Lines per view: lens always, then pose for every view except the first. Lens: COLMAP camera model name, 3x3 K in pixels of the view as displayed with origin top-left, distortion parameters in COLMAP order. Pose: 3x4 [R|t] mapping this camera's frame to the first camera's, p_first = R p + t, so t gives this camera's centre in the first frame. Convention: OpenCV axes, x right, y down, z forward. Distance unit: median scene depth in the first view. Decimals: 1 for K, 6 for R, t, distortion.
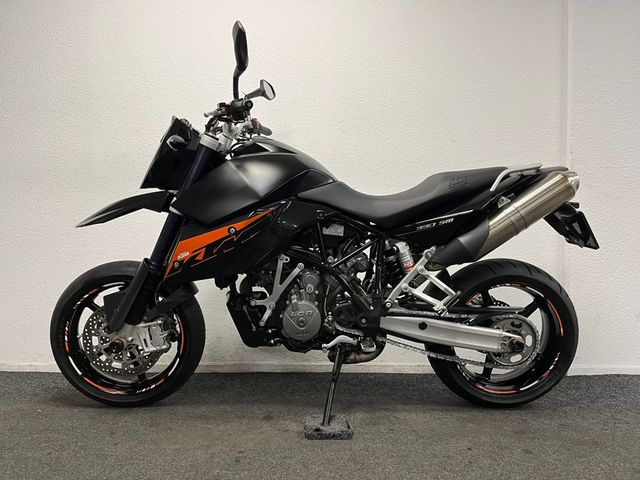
lens RADIAL K [[489.2, 0, 320.8], [0, 489.2, 245.2], [0, 0, 1]] dist [0.028635, -0.020254]
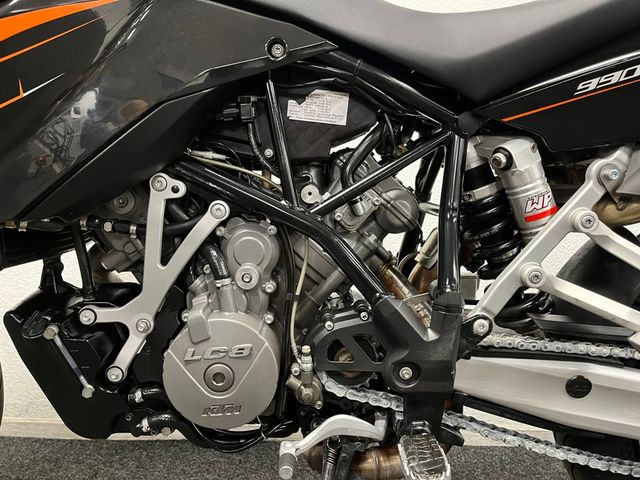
lens RADIAL K [[489.2, 0, 318.4], [0, 489.2, 238.6], [0, 0, 1]] dist [0.028635, -0.020254]
pose [[0.999281, 0.002342, -0.037844, 0.039752], [-0.001712, 0.999860, 0.016647, 0.056008], [0.037878, -0.016570, 0.999145, 0.653602]]
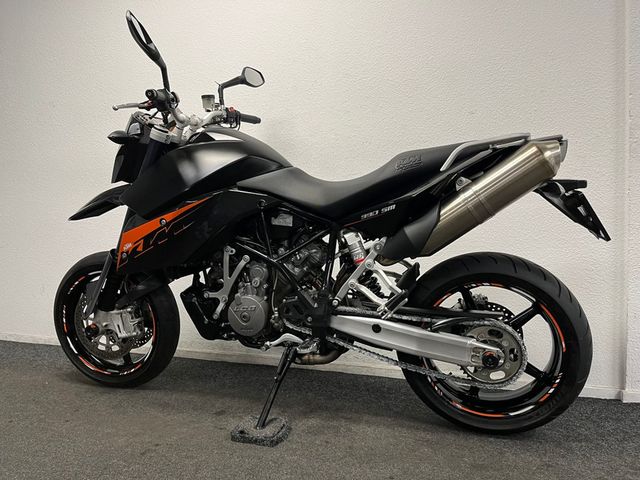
lens RADIAL K [[489.2, 0, 320.1], [0, 489.2, 236.6], [0, 0, 1]] dist [0.028635, -0.020254]
pose [[0.944768, -0.000860, -0.327740, 0.401248], [0.002707, 0.999983, 0.005180, -0.004139], [0.327730, -0.005781, 0.944754, 0.141960]]
